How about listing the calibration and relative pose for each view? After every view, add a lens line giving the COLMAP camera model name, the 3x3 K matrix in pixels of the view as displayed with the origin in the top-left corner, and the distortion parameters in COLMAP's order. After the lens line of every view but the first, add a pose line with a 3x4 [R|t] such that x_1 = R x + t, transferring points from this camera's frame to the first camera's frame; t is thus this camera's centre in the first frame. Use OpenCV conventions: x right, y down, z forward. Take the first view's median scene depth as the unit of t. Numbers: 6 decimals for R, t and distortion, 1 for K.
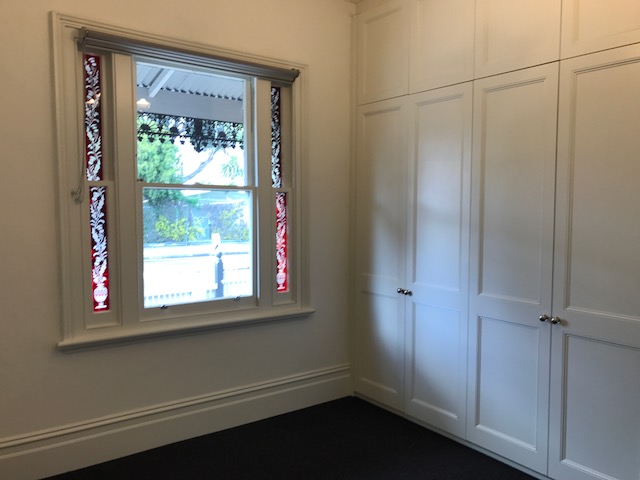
lens RADIAL K [[522.4, 0, 323.7], [0, 522.4, 243.2], [0, 0, 1]] dist [0.020552, -0.023381]
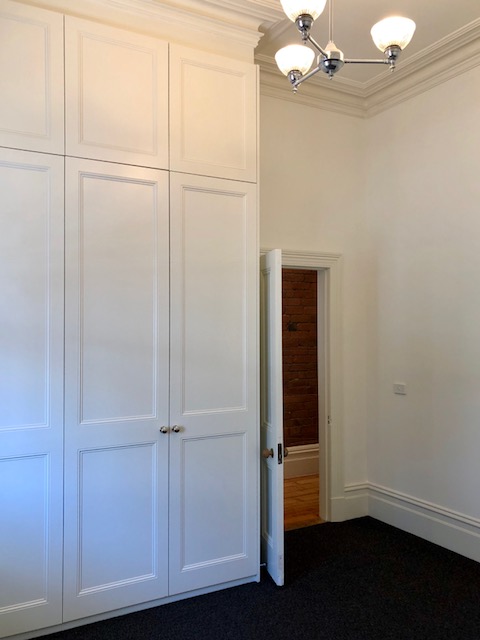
lens RADIAL K [[518.8, 0, 242.9], [0, 518.8, 313.4], [0, 0, 1]] dist [0.030088, -0.007205]
pose [[0.169685, -0.000835, 0.985498, -0.505179], [0.063856, 0.997908, -0.010149, -0.052916], [-0.983427, 0.064652, 0.169384, 0.690919]]
